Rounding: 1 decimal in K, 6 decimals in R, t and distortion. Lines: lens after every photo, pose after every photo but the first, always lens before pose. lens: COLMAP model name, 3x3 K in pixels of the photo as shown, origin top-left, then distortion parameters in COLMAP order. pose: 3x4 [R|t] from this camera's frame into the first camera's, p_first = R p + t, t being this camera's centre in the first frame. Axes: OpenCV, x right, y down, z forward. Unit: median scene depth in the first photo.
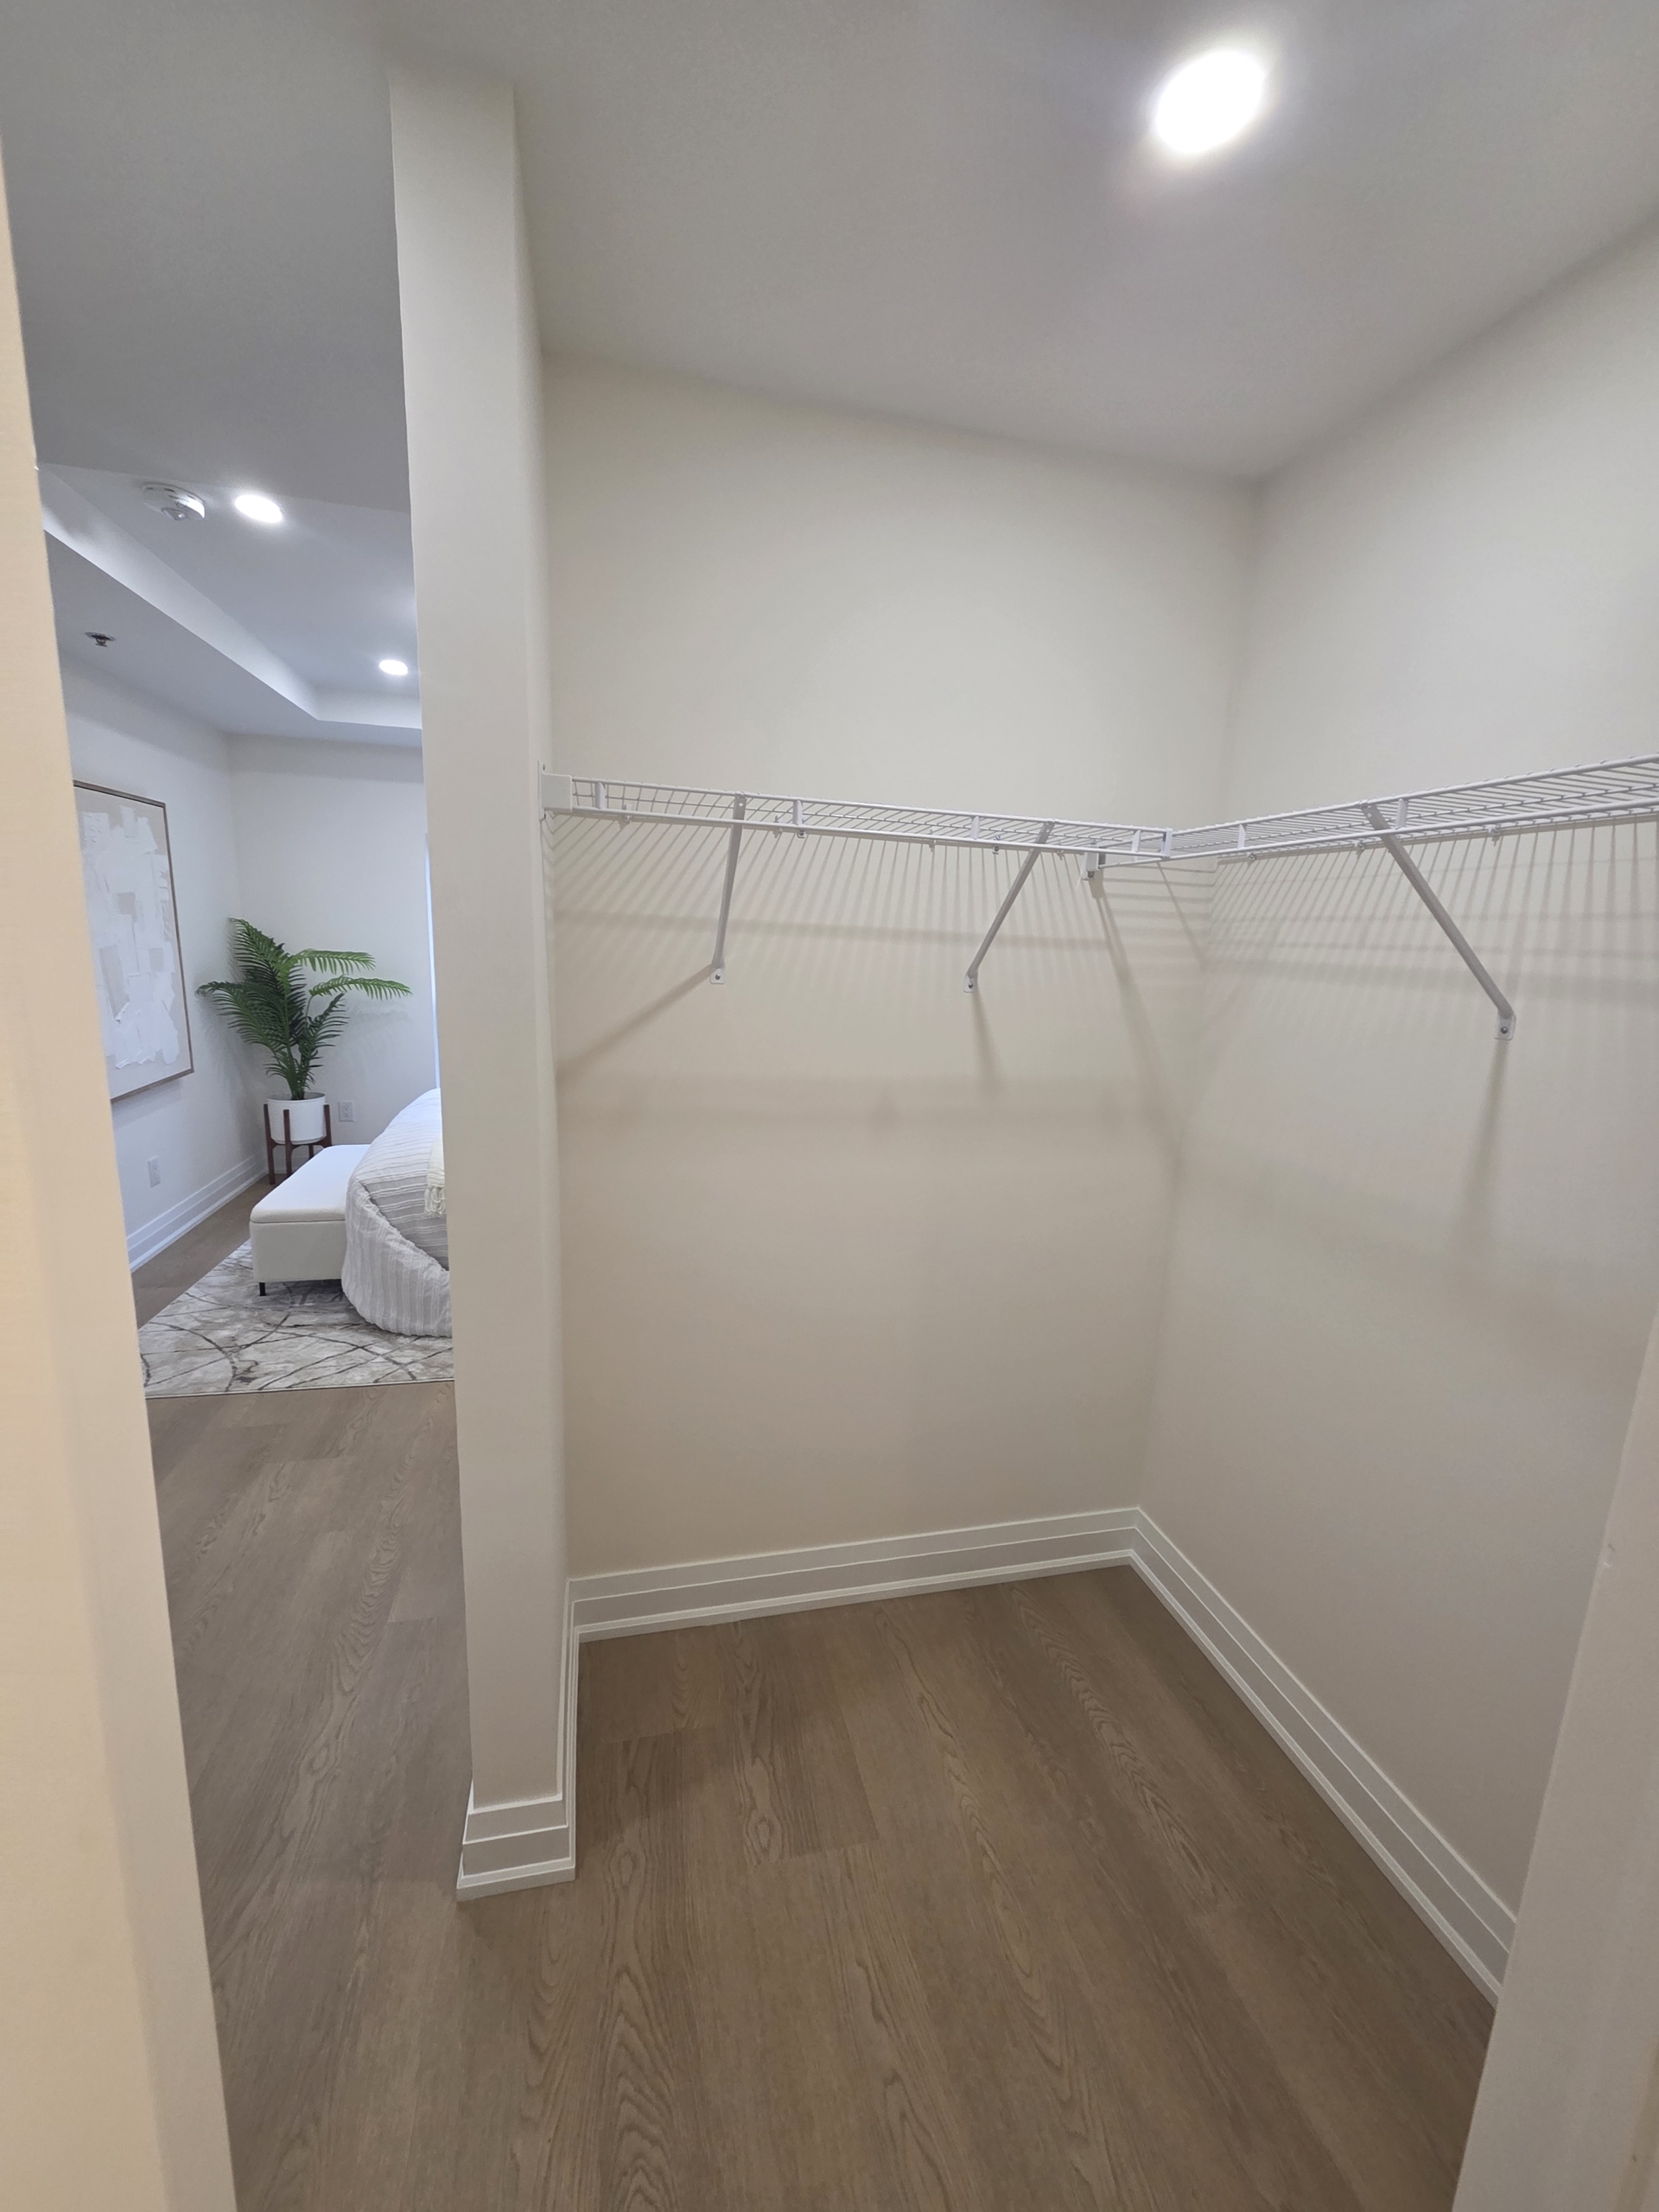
lens RADIAL K [[899.2, 0, 836.0], [0, 899.2, 1107.7], [0, 0, 1]] dist [0.001670, 0.000085]
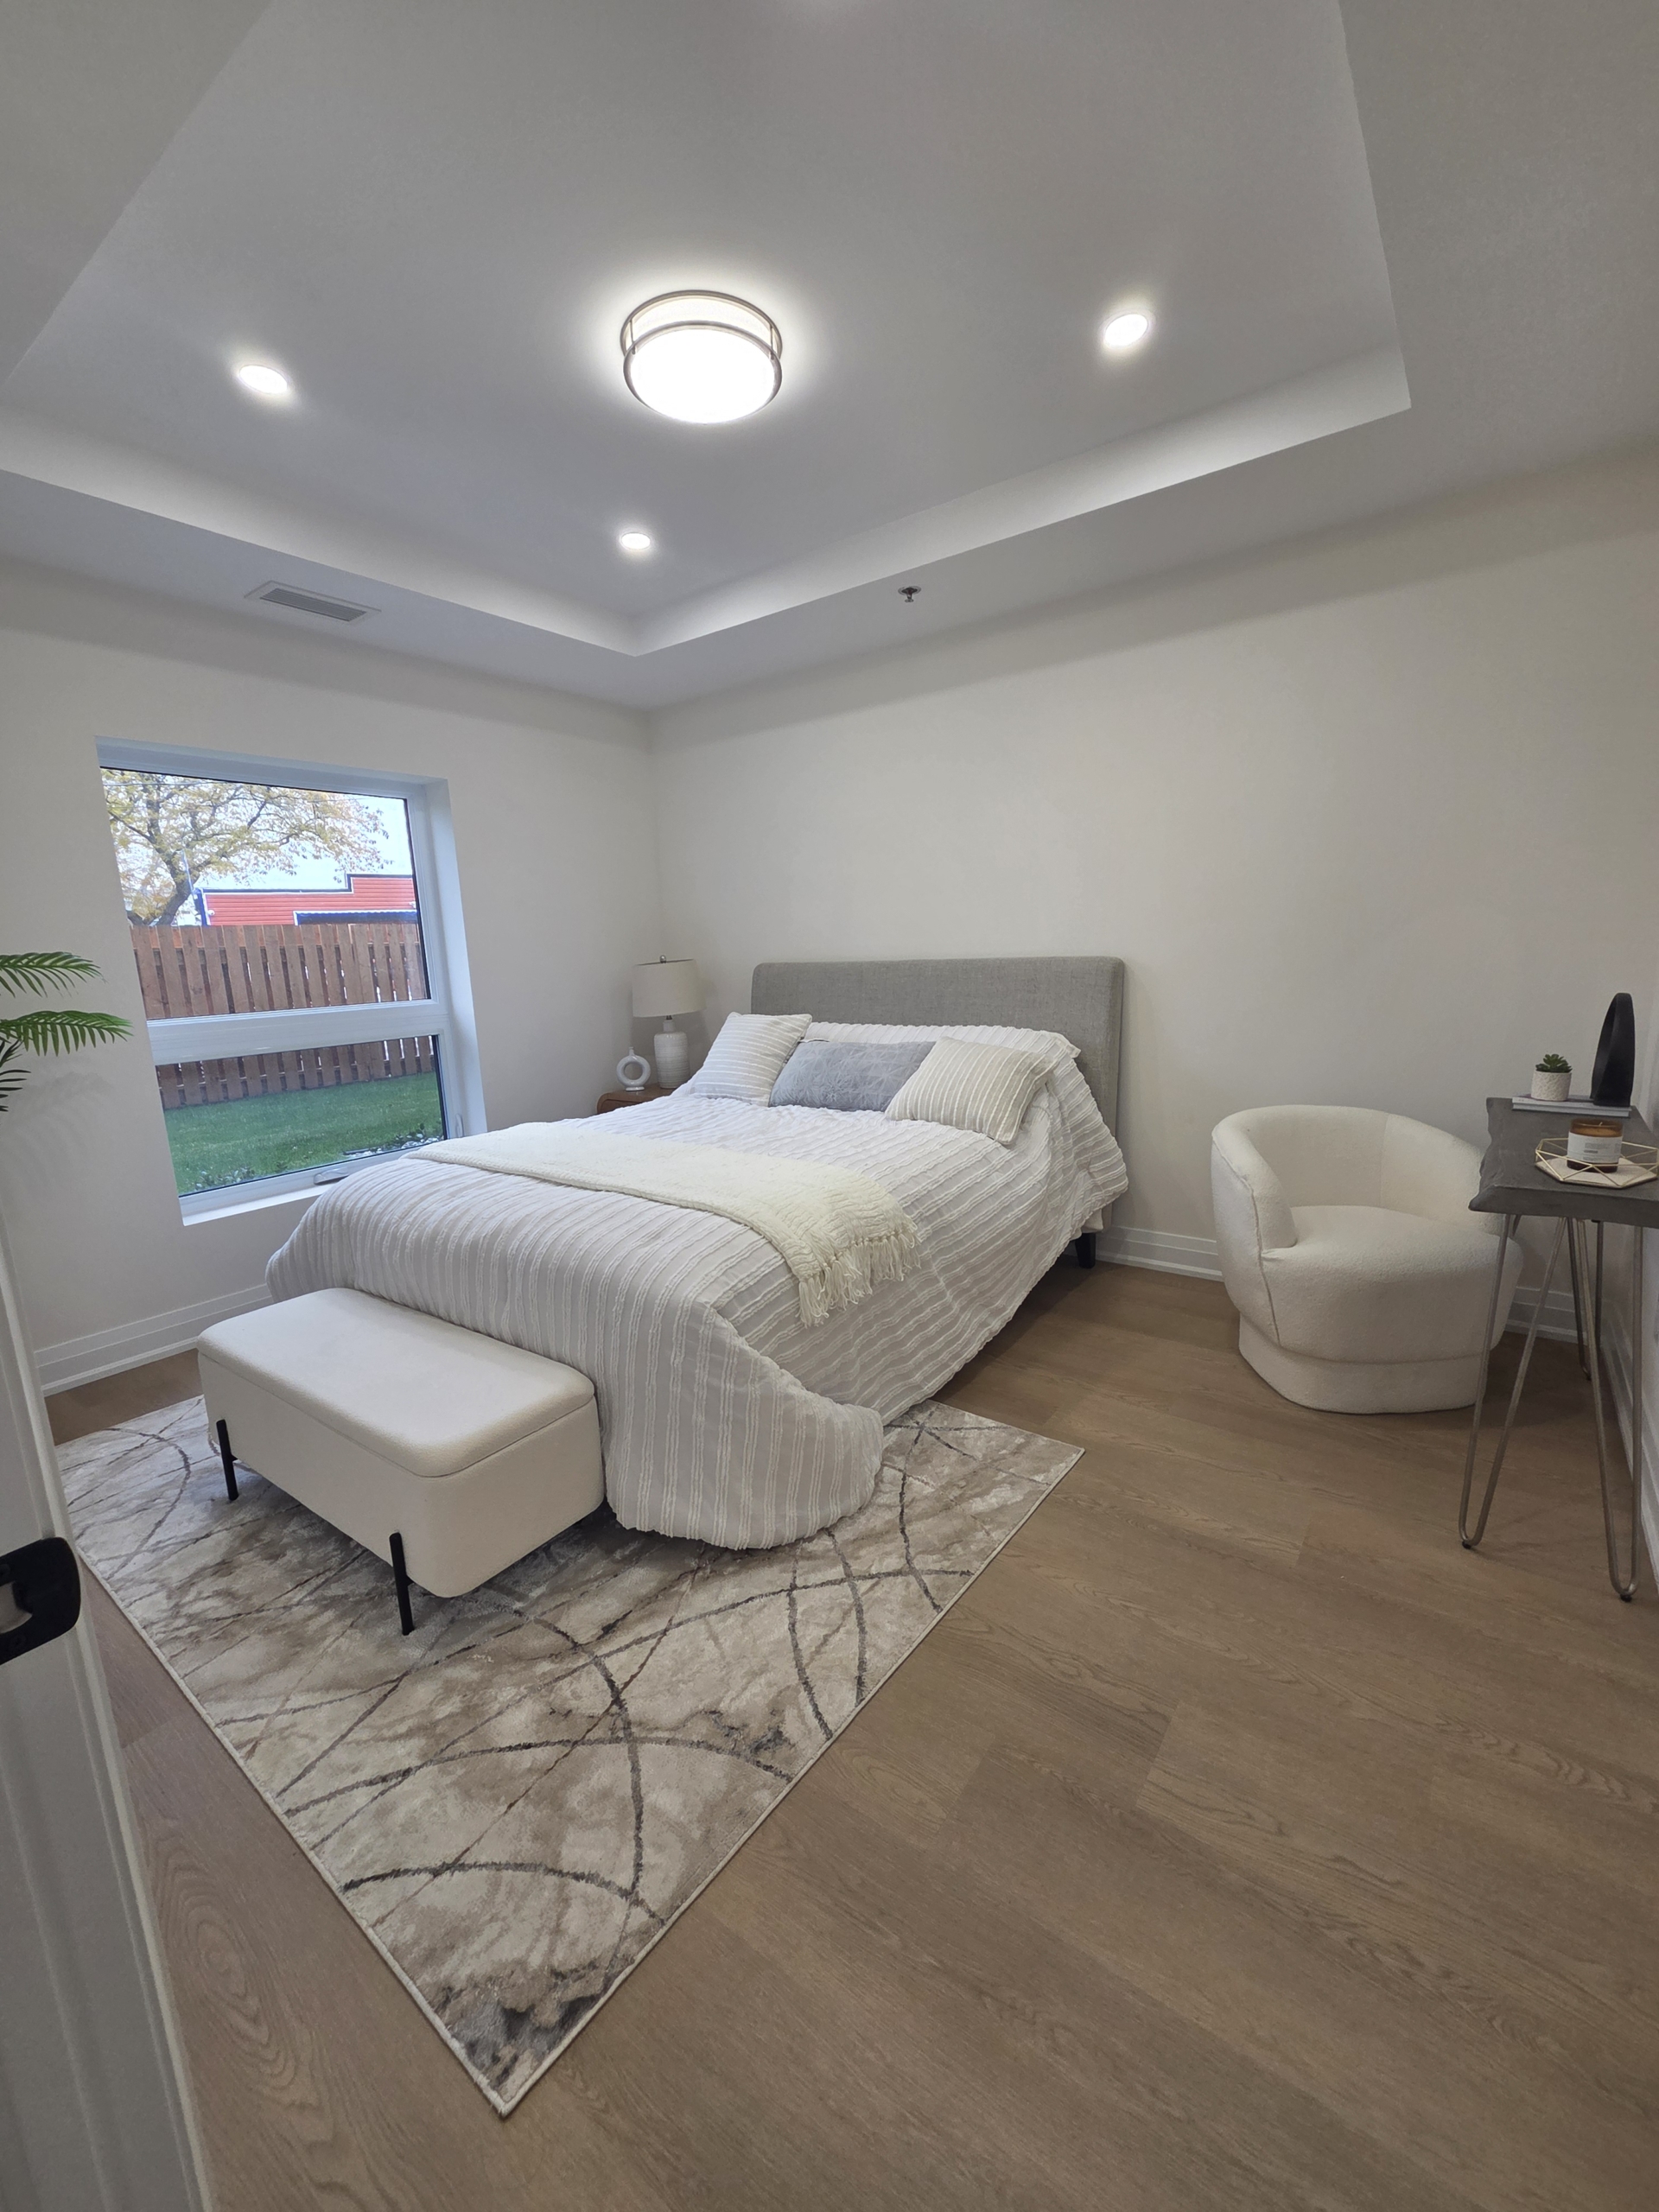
lens RADIAL K [[899.2, 0, 836.0], [0, 899.2, 1107.7], [0, 0, 1]] dist [0.001670, 0.000085]
pose [[0.763157, -0.185126, 0.619129, -0.783738], [0.193379, 0.979607, 0.054548, -0.050782], [-0.616601, 0.078098, 0.783393, 0.512444]]
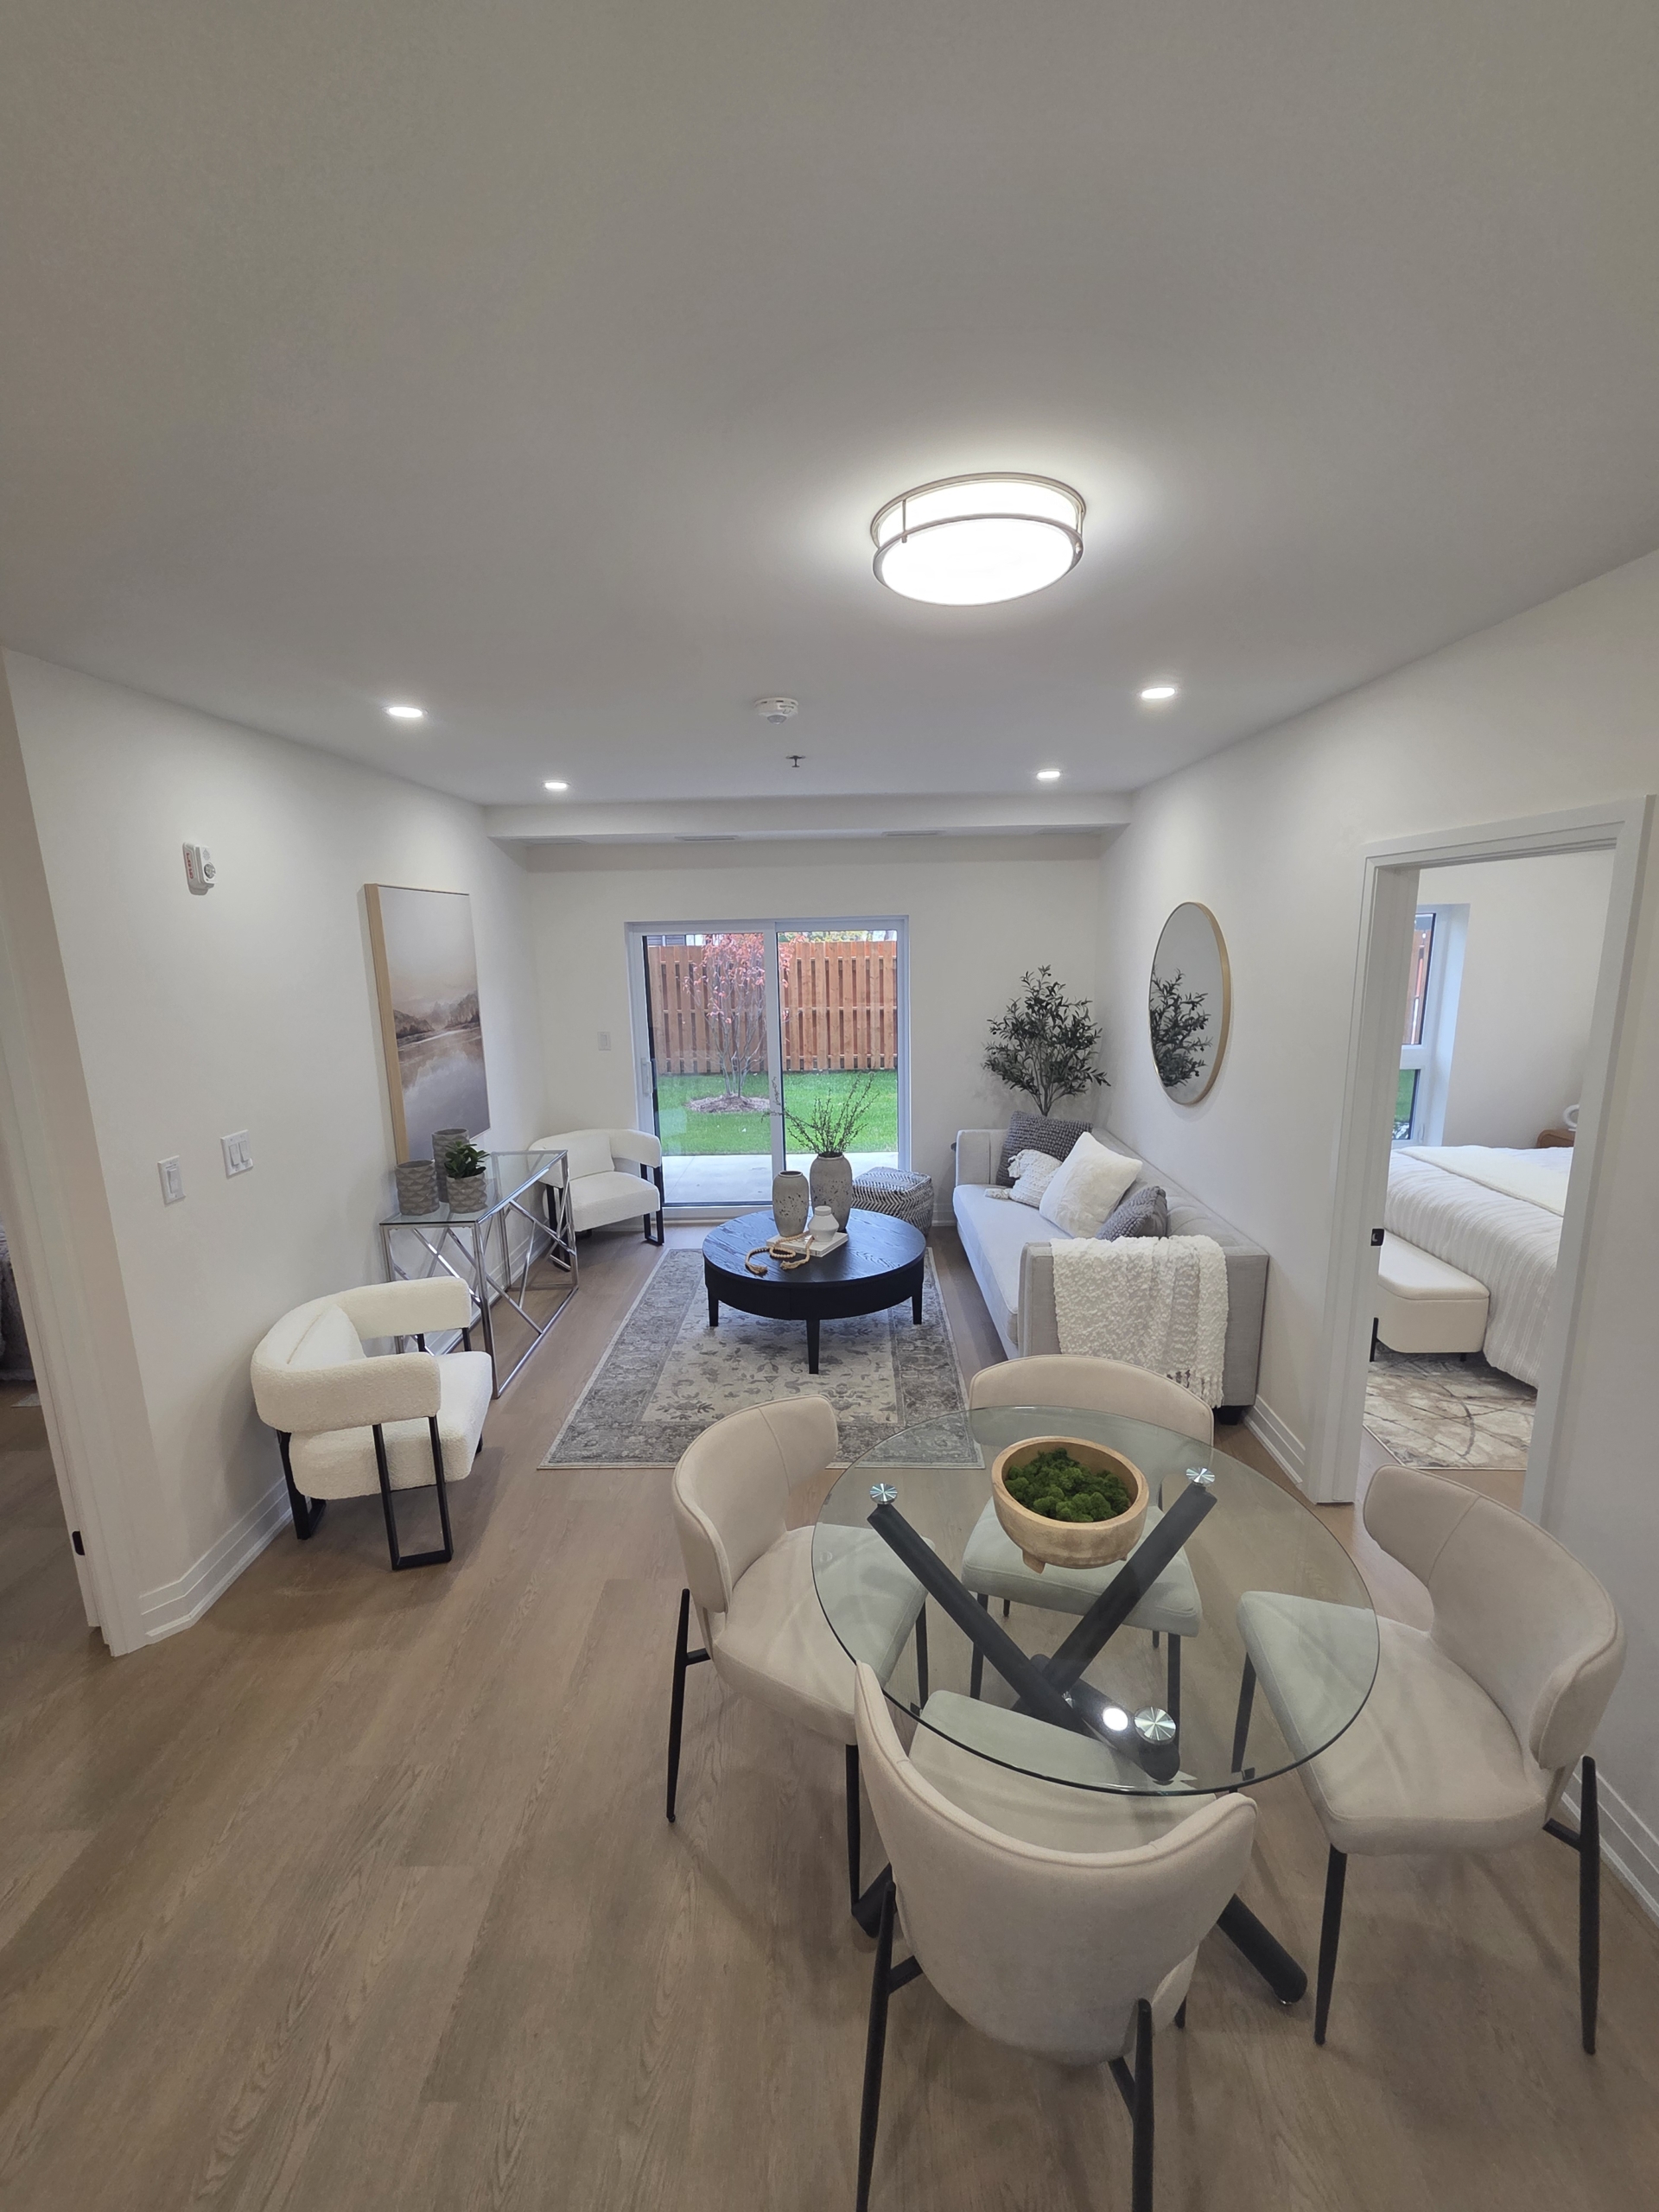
lens RADIAL K [[899.2, 0, 836.0], [0, 899.2, 1107.7], [0, 0, 1]] dist [0.001670, 0.000085]
pose [[0.965667, -0.005813, -0.259720, -1.087329], [0.007050, 0.999968, 0.003829, -0.122592], [0.259689, -0.005529, 0.965676, -0.260171]]
